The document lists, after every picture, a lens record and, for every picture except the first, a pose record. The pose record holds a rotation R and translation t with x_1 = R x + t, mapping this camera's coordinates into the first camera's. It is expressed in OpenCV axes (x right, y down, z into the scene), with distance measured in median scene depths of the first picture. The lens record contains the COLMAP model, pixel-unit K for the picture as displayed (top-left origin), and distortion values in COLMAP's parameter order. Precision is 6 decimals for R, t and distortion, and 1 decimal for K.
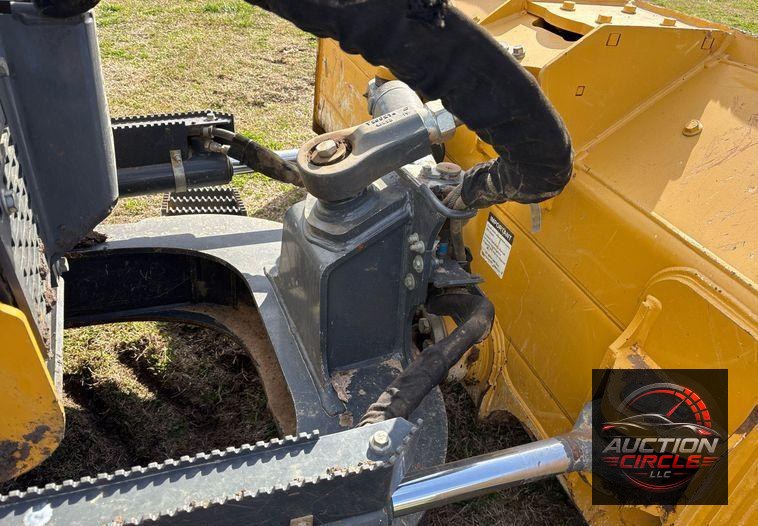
lens RADIAL K [[590.7, 0, 377.8], [0, 590.7, 286.8], [0, 0, 1]] dist [0.033470, -0.009915]
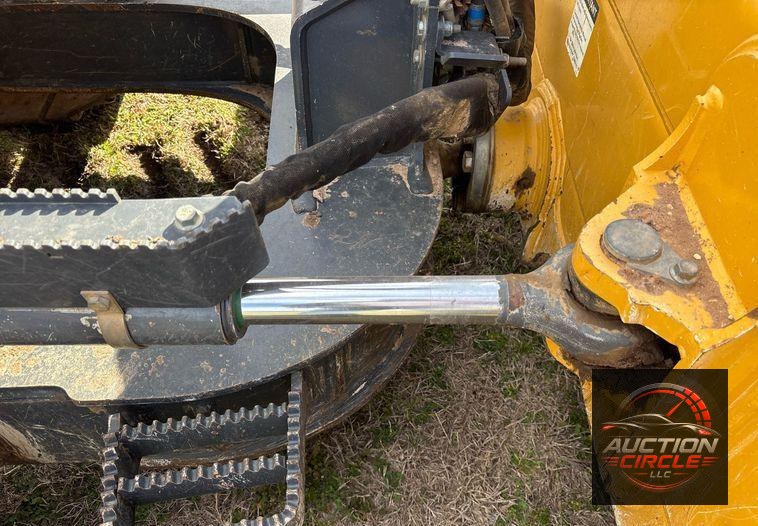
lens RADIAL K [[590.7, 0, 377.8], [0, 590.7, 286.8], [0, 0, 1]] dist [0.033470, -0.009915]
pose [[0.935829, 0.201790, -0.288974, 0.233947], [-0.117244, 0.951423, 0.284688, 0.050057], [0.332383, -0.232539, 0.914028, 0.185460]]
